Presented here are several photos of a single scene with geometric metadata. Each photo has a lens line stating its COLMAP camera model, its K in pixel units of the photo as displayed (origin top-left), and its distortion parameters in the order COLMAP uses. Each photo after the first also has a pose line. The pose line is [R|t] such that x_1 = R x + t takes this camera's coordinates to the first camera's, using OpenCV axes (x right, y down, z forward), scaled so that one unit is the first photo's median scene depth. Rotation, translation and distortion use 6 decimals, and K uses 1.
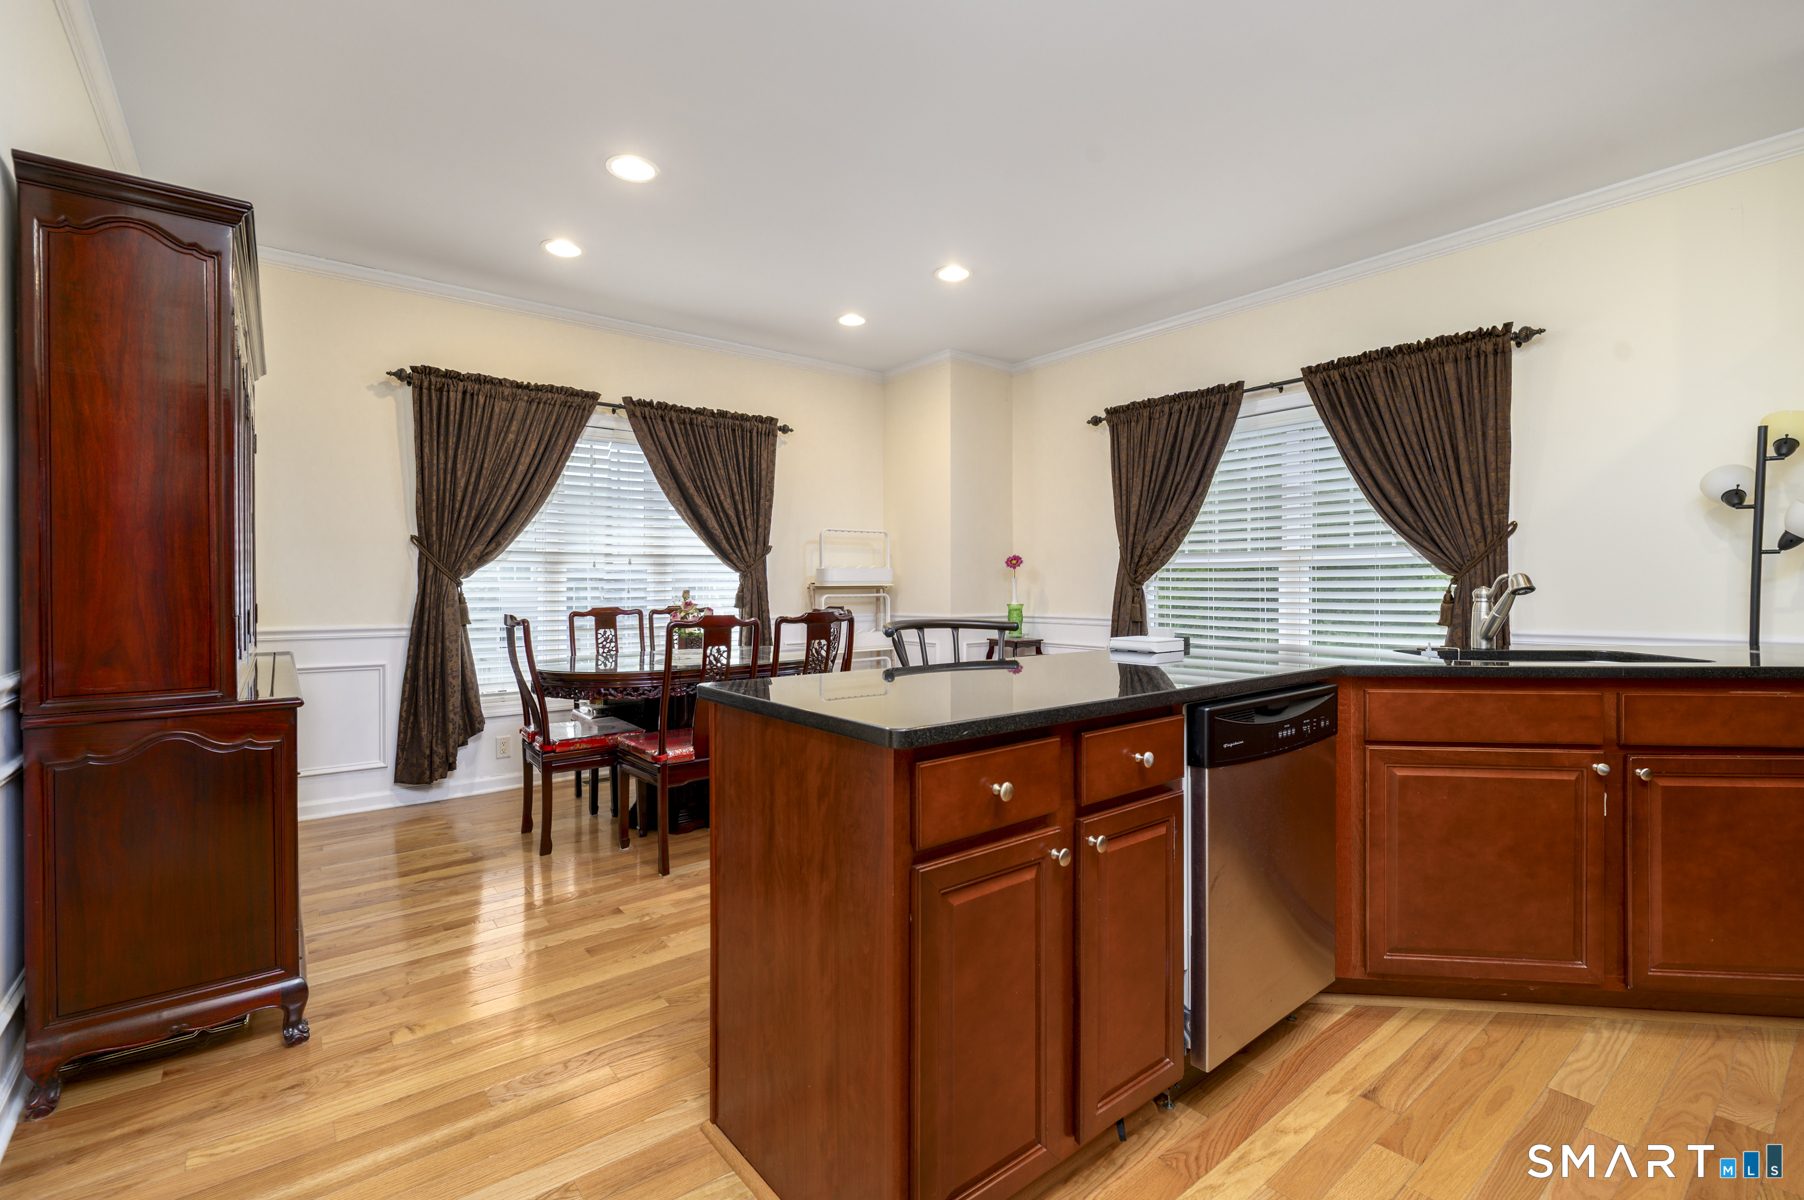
lens RADIAL K [[793.3, 0, 897.5], [0, 793.3, 590.4], [0, 0, 1]] dist [-0.003605, -0.001018]
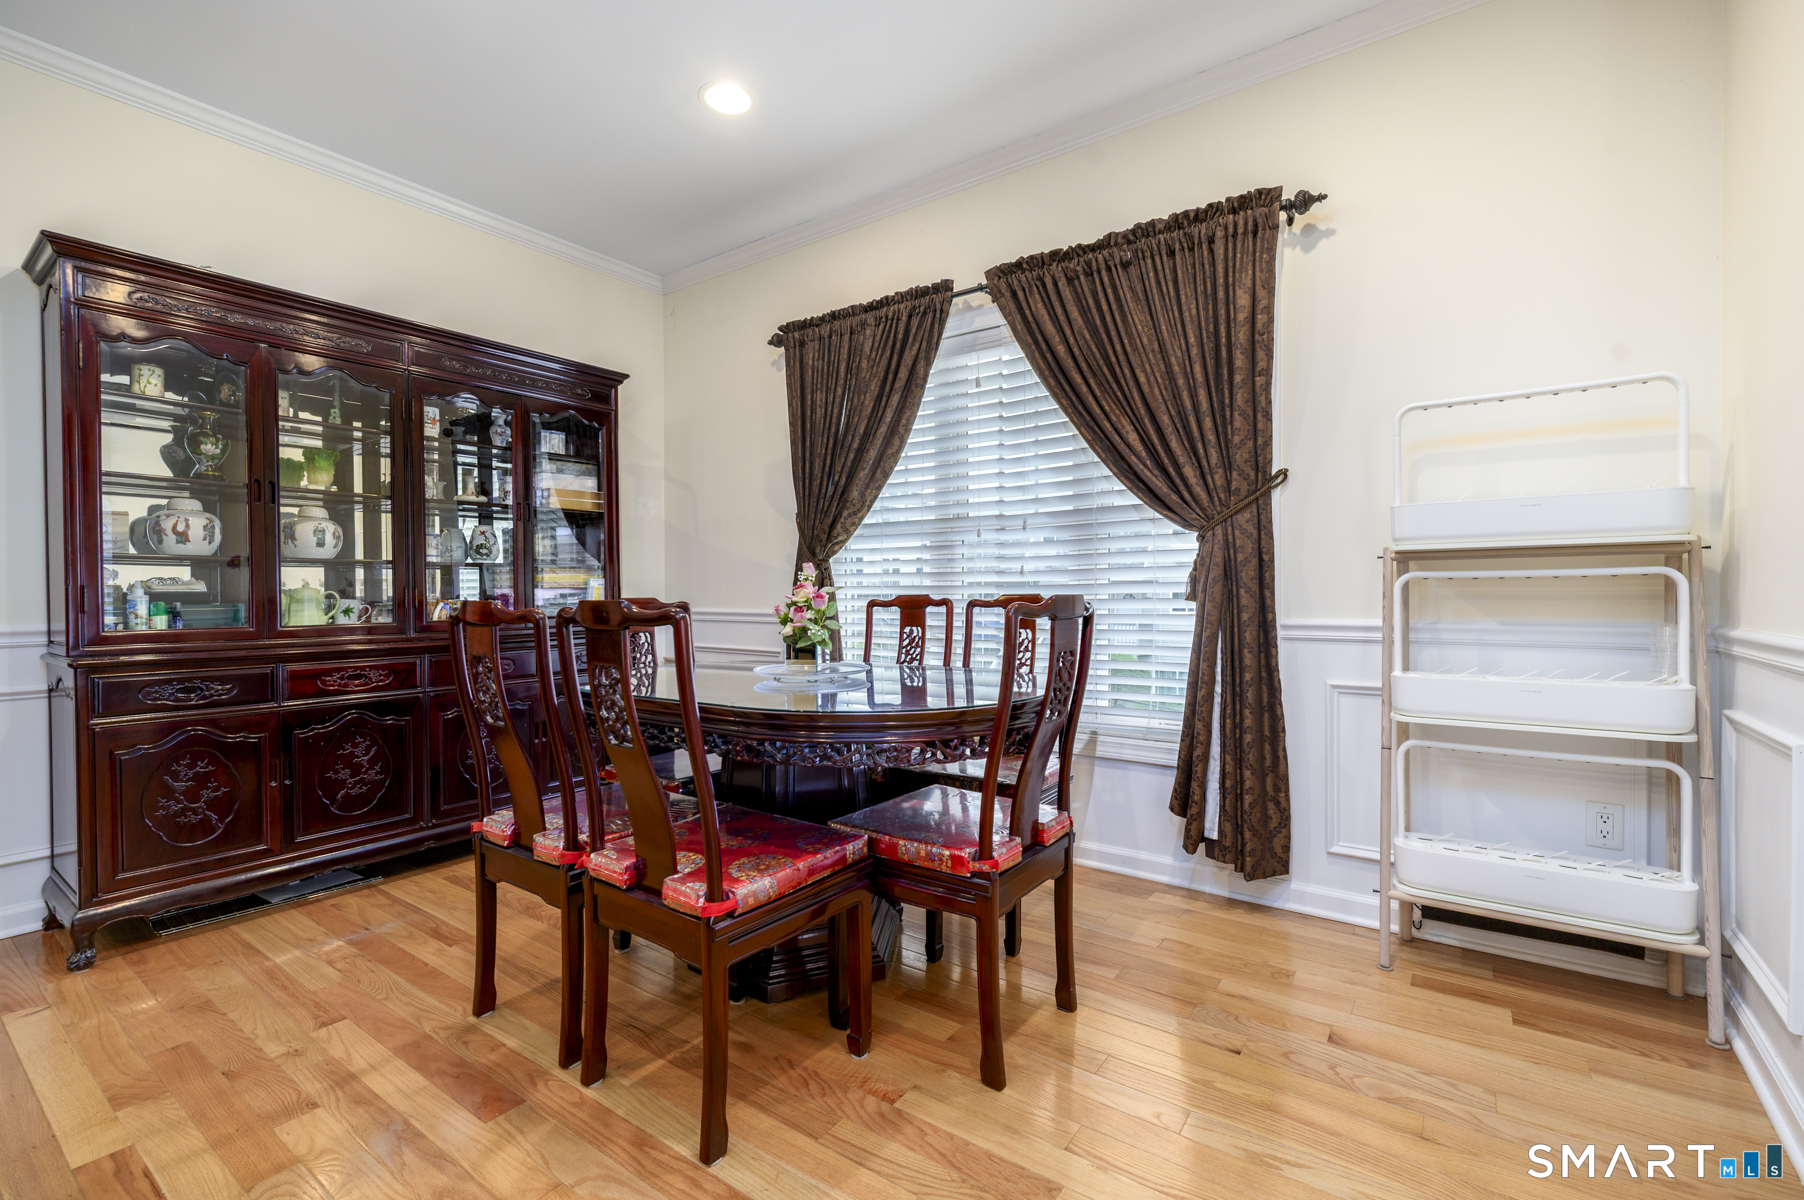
lens RADIAL K [[793.3, 0, 897.5], [0, 793.3, 590.4], [0, 0, 1]] dist [-0.003605, -0.001018]
pose [[0.266448, 0.005127, -0.963836, 0.288240], [0.002954, 0.999977, 0.006135, 0.014194], [0.963845, -0.004482, 0.266426, 0.834717]]
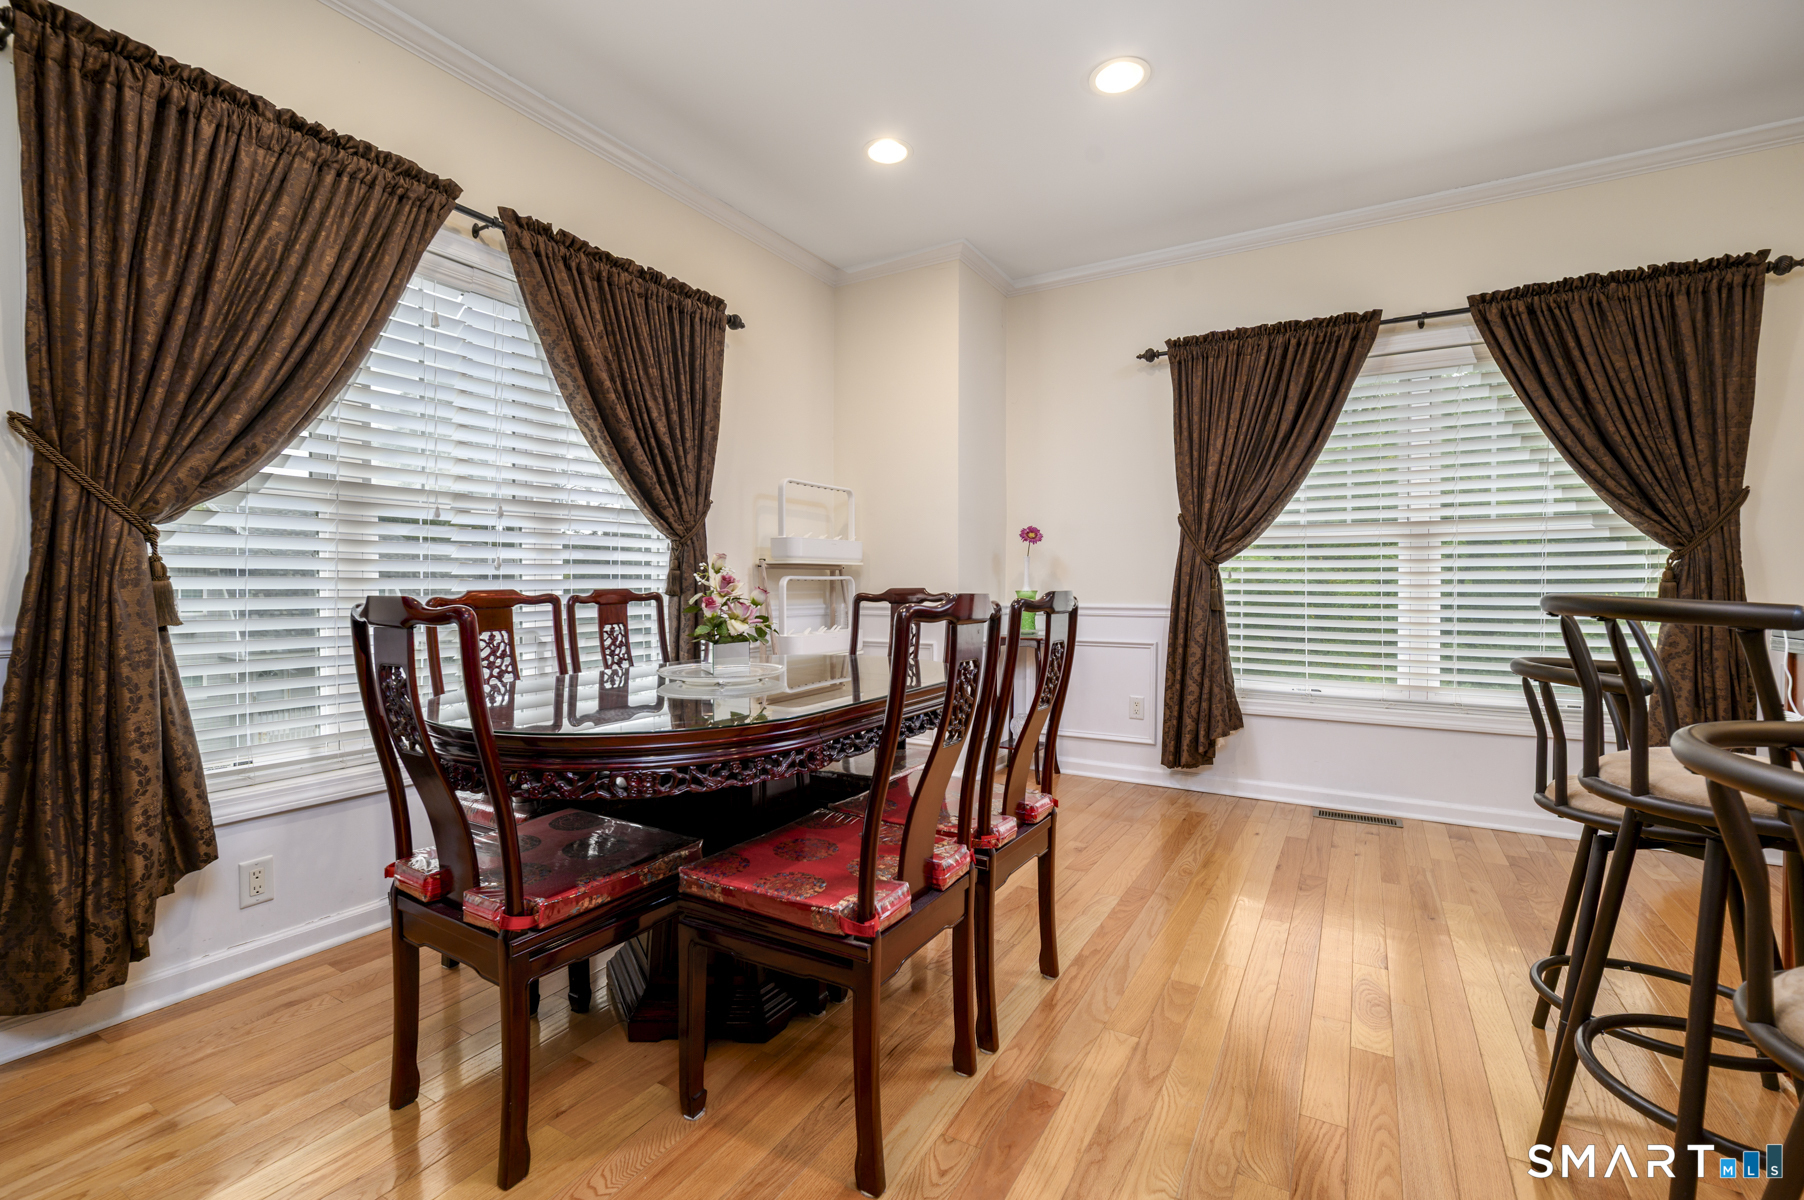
lens RADIAL K [[786.7, 0, 898.2], [0, 786.7, 597.8], [0, 0, 1]] dist [-0.004355, -0.000698]
pose [[0.933710, -0.002311, 0.358022, -0.313368], [-0.001603, 0.999942, 0.010636, 0.021309], [-0.358026, -0.010505, 0.933652, 0.433574]]
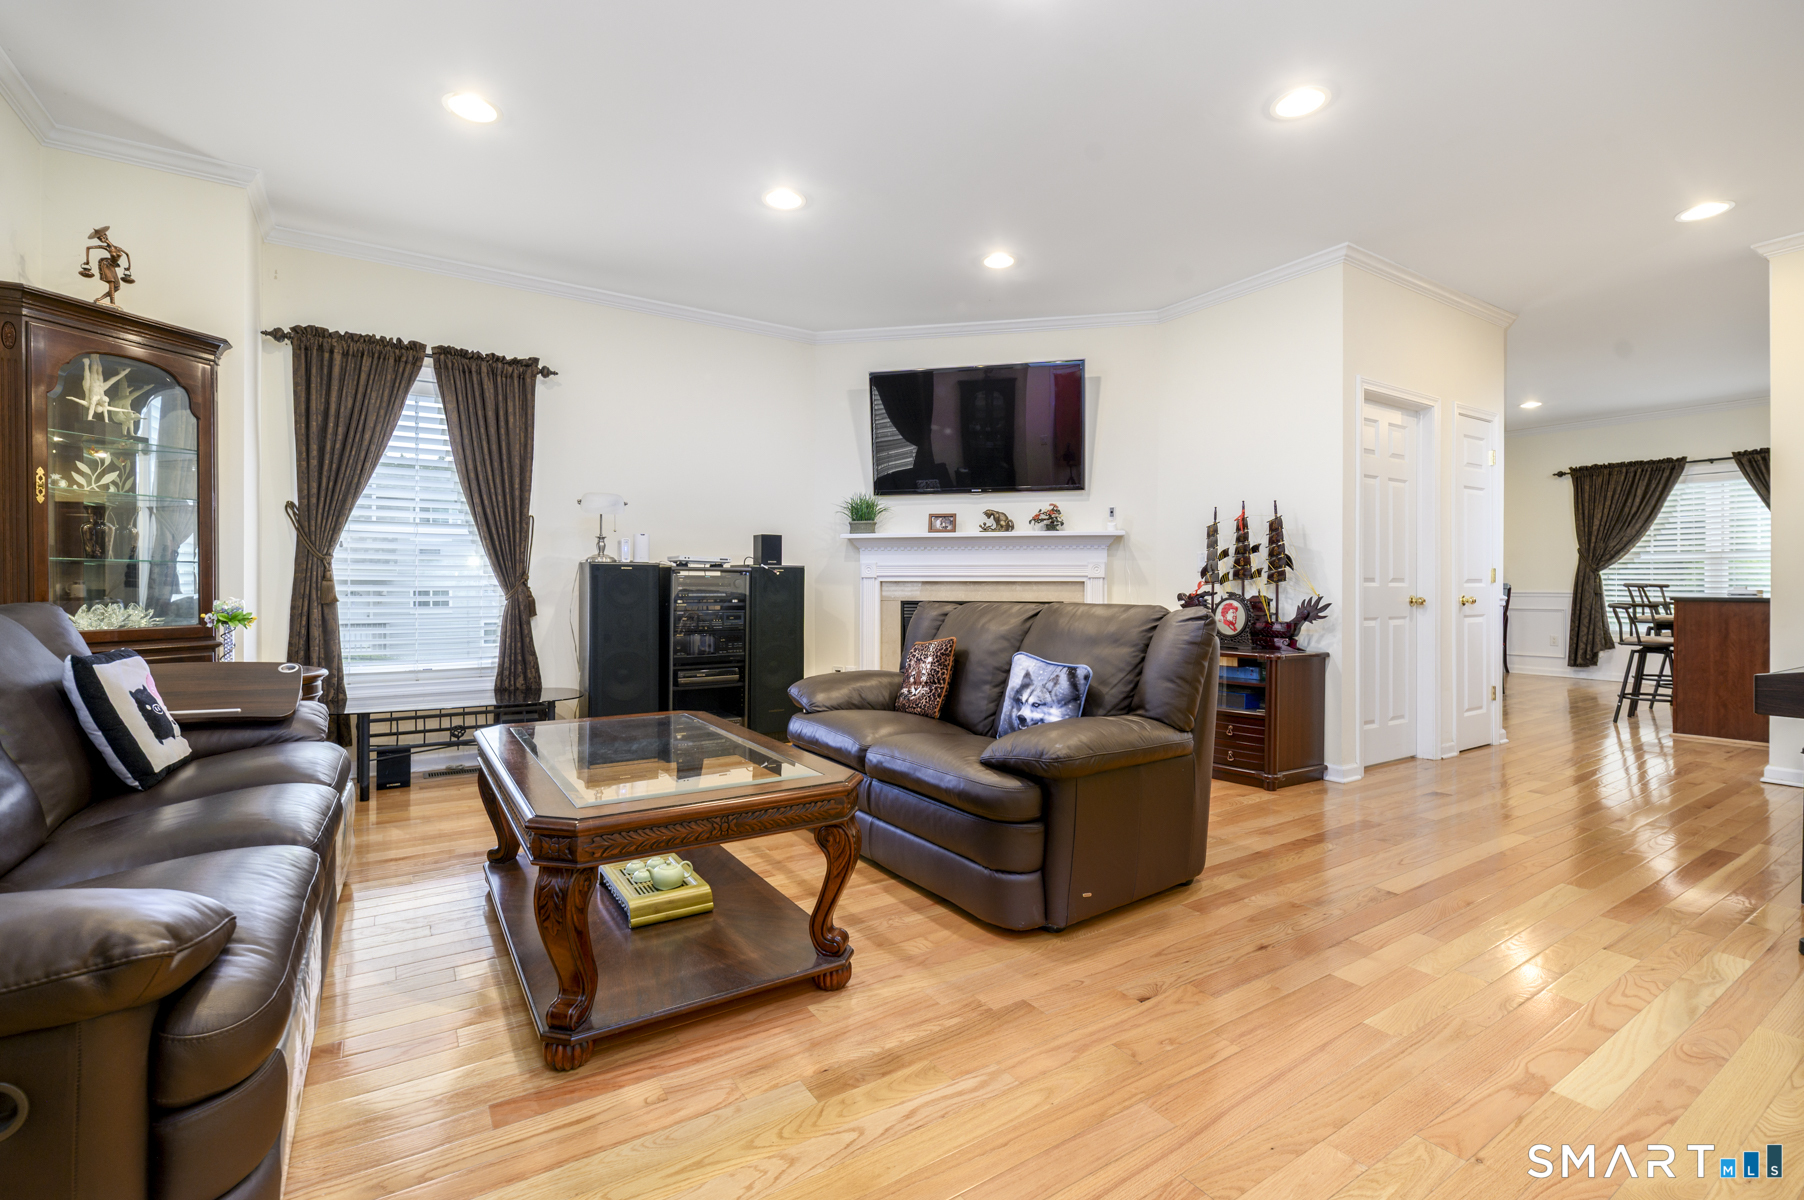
lens RADIAL K [[793.3, 0, 897.5], [0, 793.3, 590.4], [0, 0, 1]] dist [-0.003605, -0.001018]
pose [[0.995718, 0.001628, -0.092425, -1.183566], [-0.001594, 0.999999, 0.000434, 0.039172], [0.092426, -0.000285, 0.995720, -0.945950]]
